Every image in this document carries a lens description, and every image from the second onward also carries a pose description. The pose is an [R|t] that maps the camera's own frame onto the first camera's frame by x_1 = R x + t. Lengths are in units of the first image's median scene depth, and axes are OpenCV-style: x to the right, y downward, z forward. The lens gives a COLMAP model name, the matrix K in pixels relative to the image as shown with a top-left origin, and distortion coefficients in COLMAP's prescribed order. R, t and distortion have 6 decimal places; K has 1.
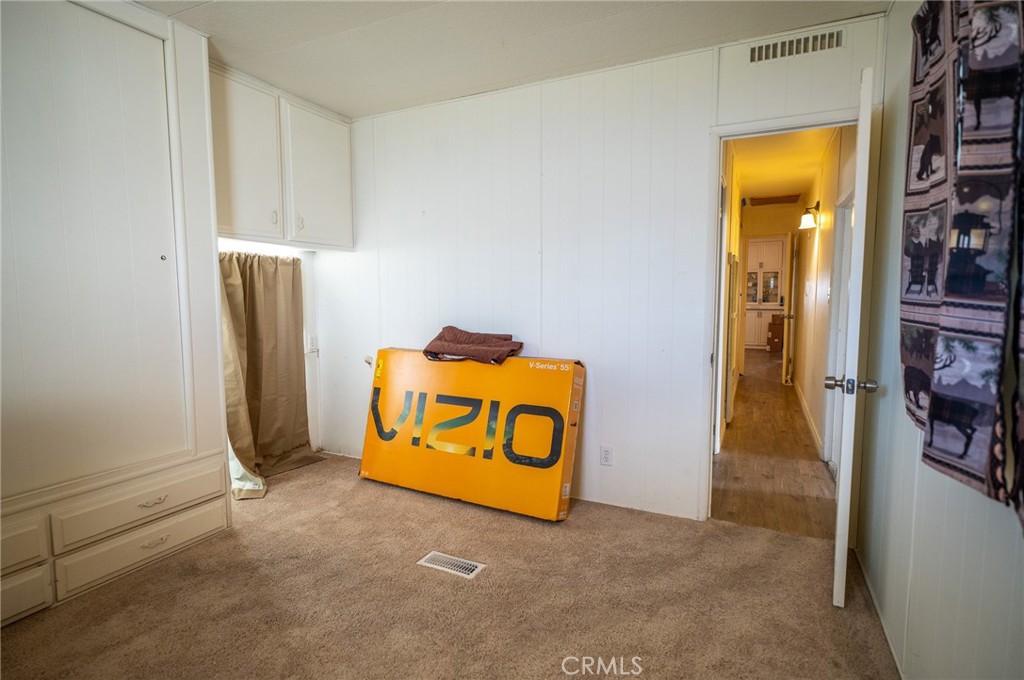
lens RADIAL K [[474.7, 0, 529.7], [0, 474.7, 336.0], [0, 0, 1]] dist [0.001967, 0.000529]
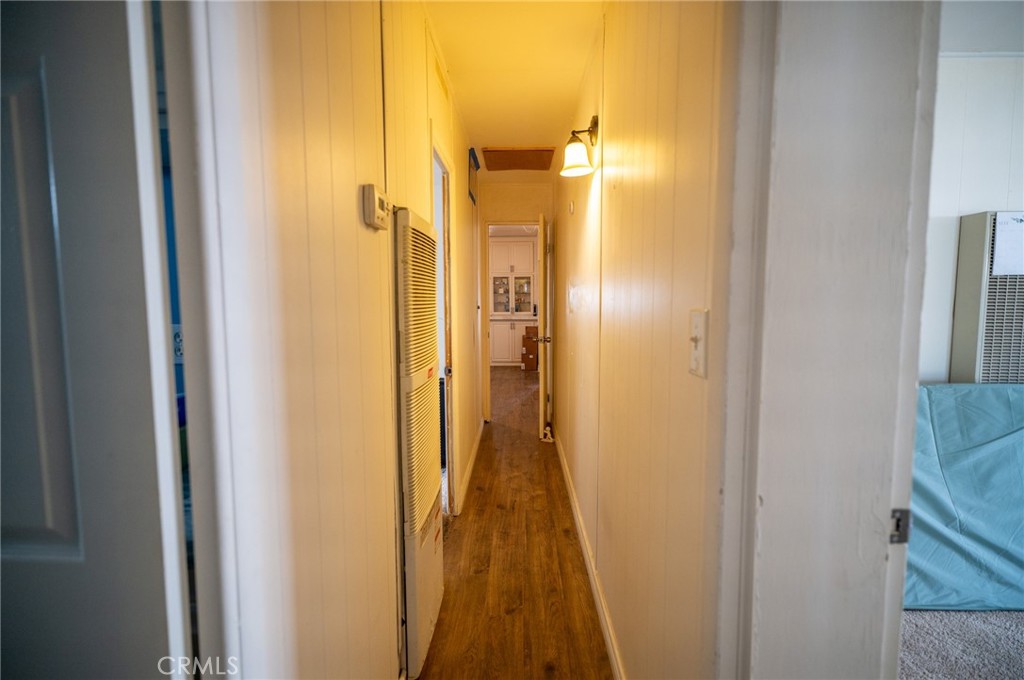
lens RADIAL K [[474.7, 0, 512.2], [0, 474.7, 342.3], [0, 0, 1]] dist [0.001967, 0.000529]
pose [[0.905381, -0.039400, 0.422767, 0.131747], [0.038339, 0.999204, 0.011017, -0.027997], [-0.422865, 0.006234, 0.906171, 0.246266]]
